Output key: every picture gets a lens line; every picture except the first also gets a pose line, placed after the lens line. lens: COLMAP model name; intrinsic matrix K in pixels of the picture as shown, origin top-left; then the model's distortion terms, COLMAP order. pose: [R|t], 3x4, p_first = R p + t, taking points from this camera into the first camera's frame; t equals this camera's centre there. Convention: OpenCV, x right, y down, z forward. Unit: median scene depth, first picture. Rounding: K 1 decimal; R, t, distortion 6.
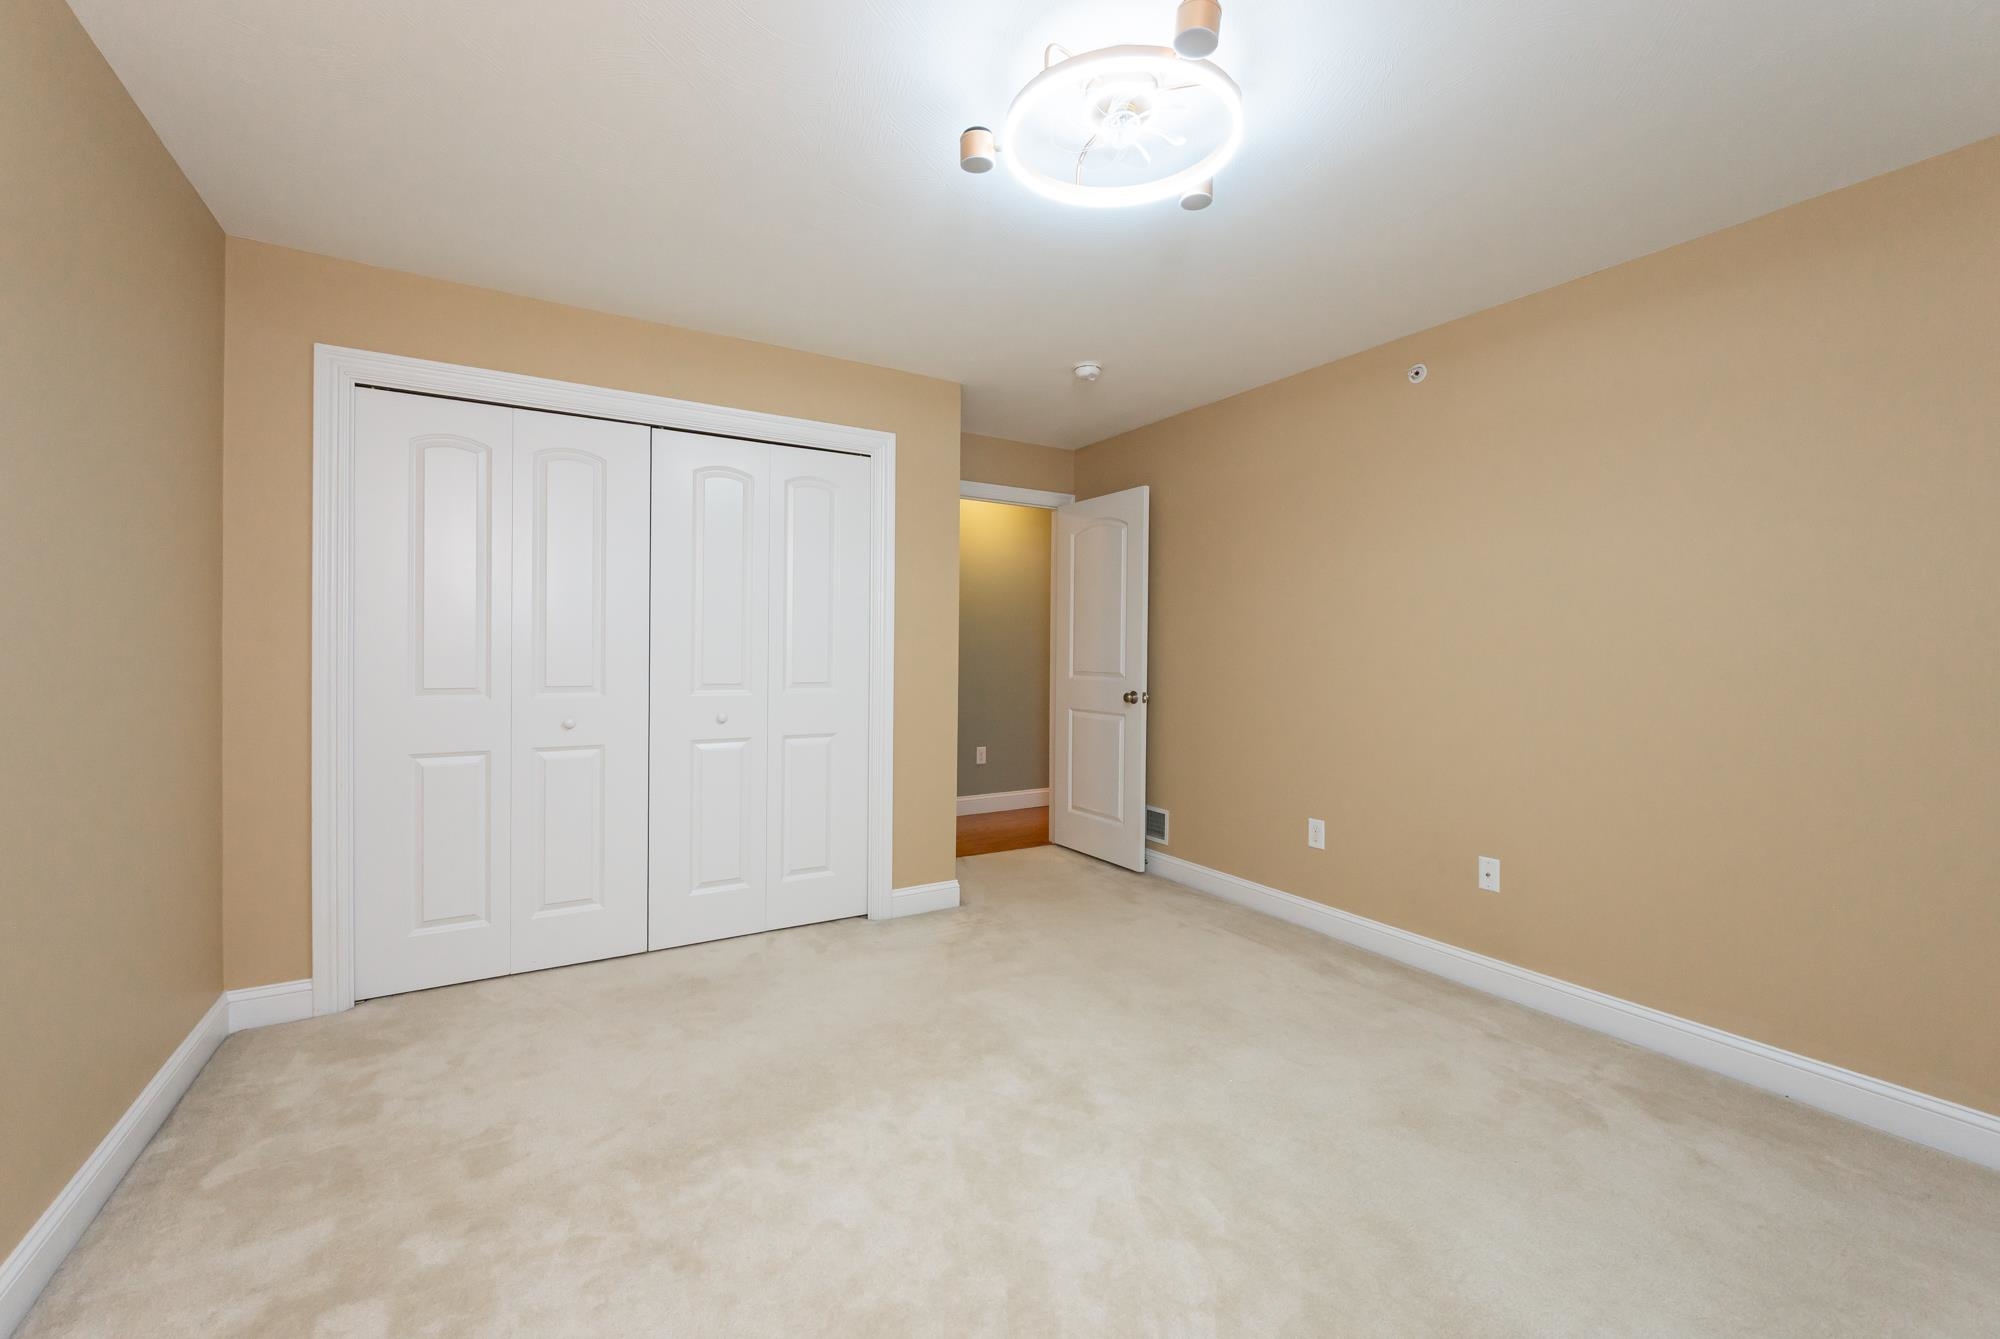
lens RADIAL K [[811.0, 0, 1000.0], [0, 811.0, 669.5], [0, 0, 1]] dist [0.000317, -0.000305]
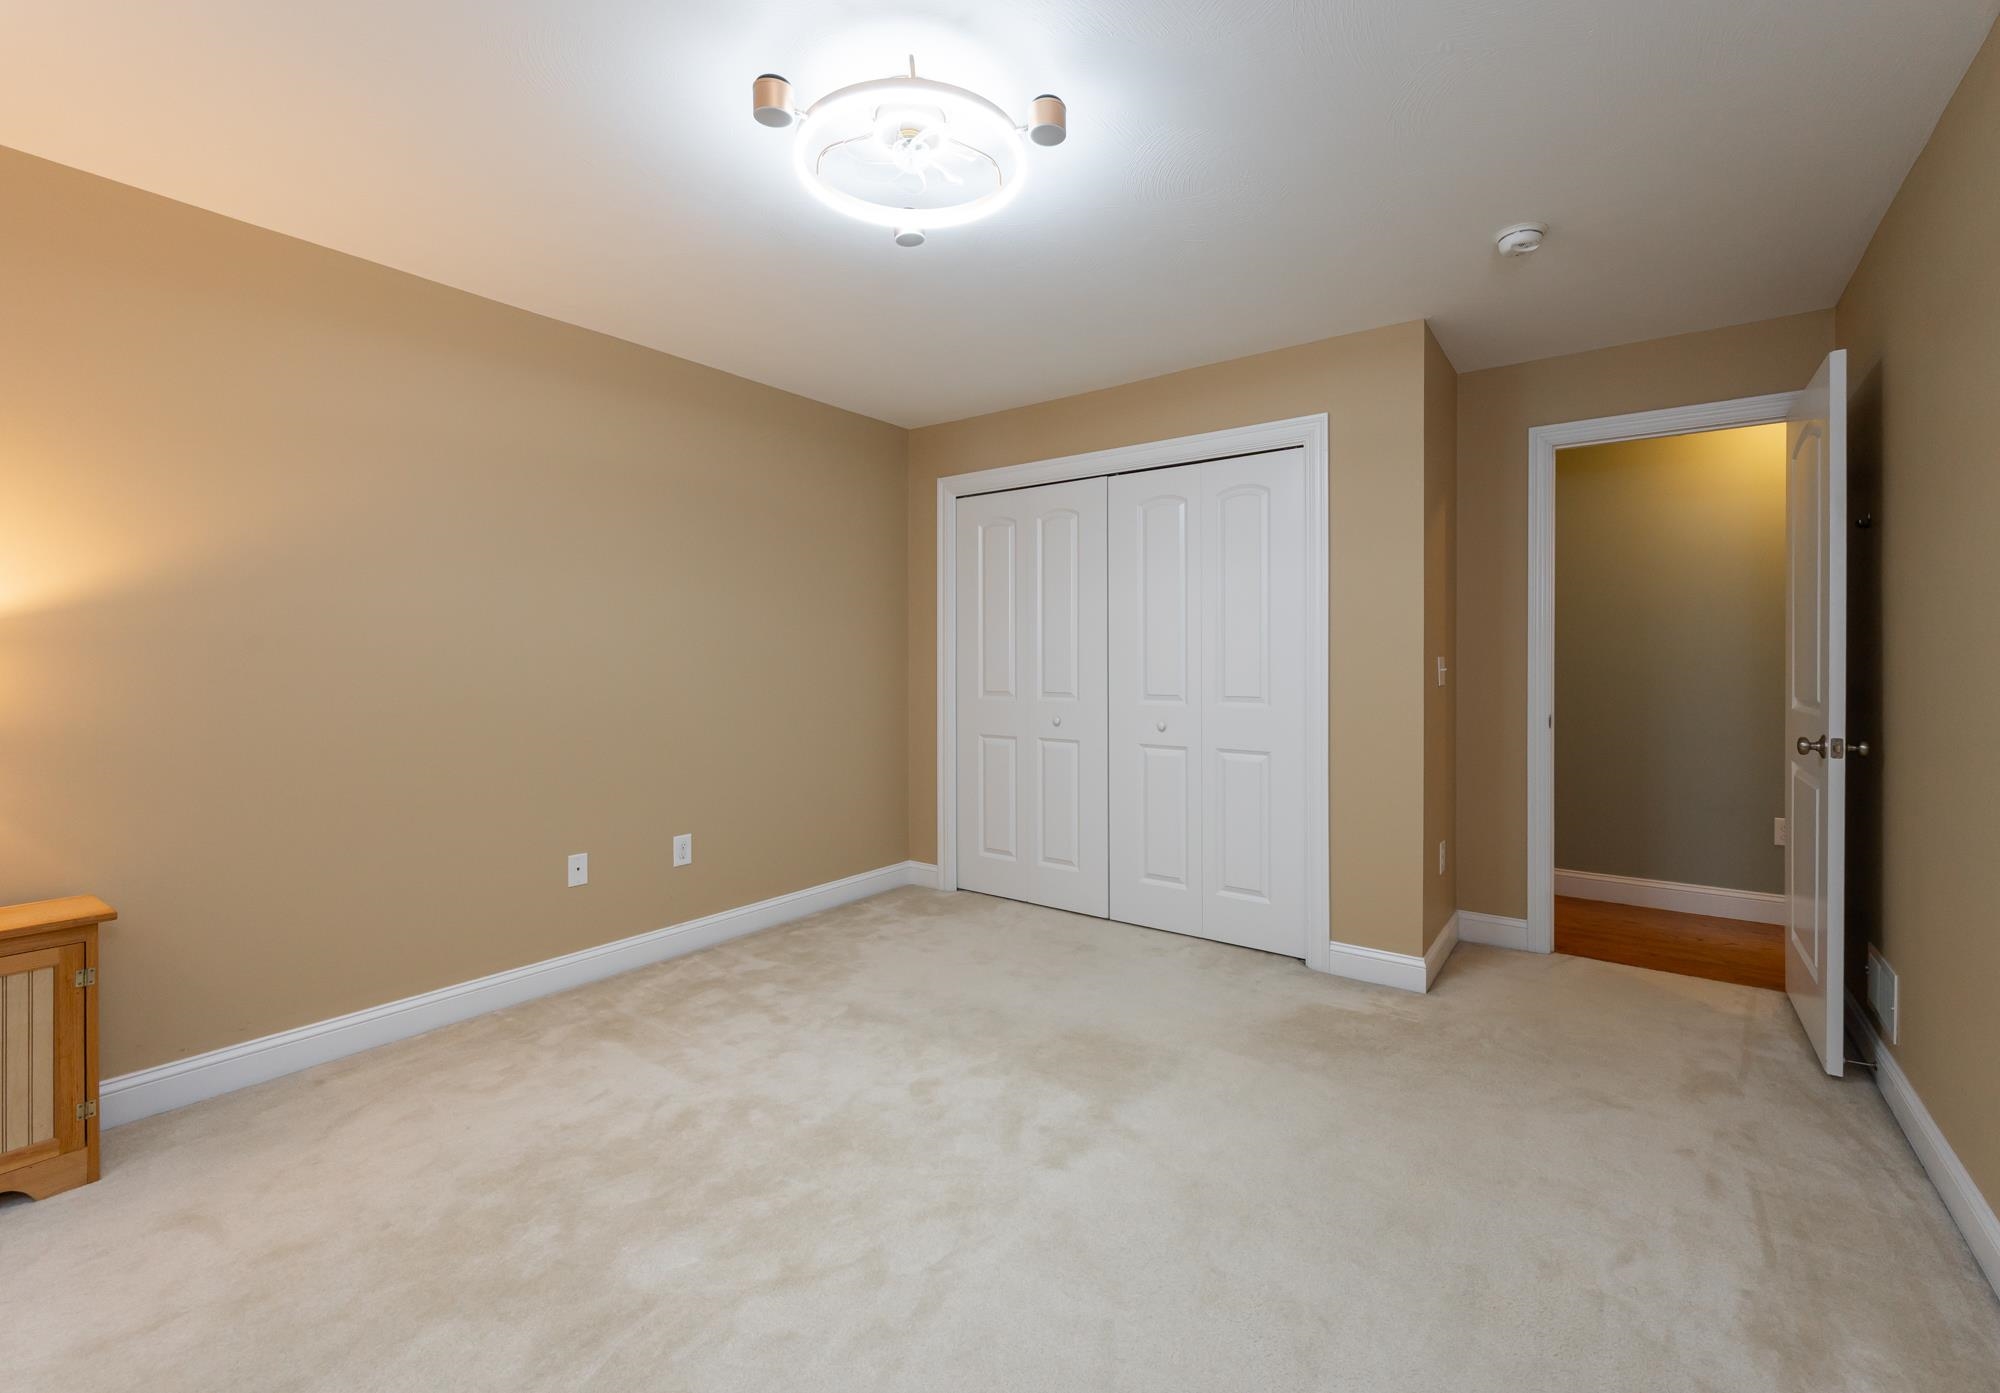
lens RADIAL K [[851.0, 0, 996.7], [0, 851.0, 679.9], [0, 0, 1]] dist [-0.002987, -0.000107]
pose [[0.378068, 0.014132, -0.925670, 0.615937], [-0.014178, 0.999855, 0.009474, -0.010290], [0.925669, 0.009542, 0.378213, 0.355398]]
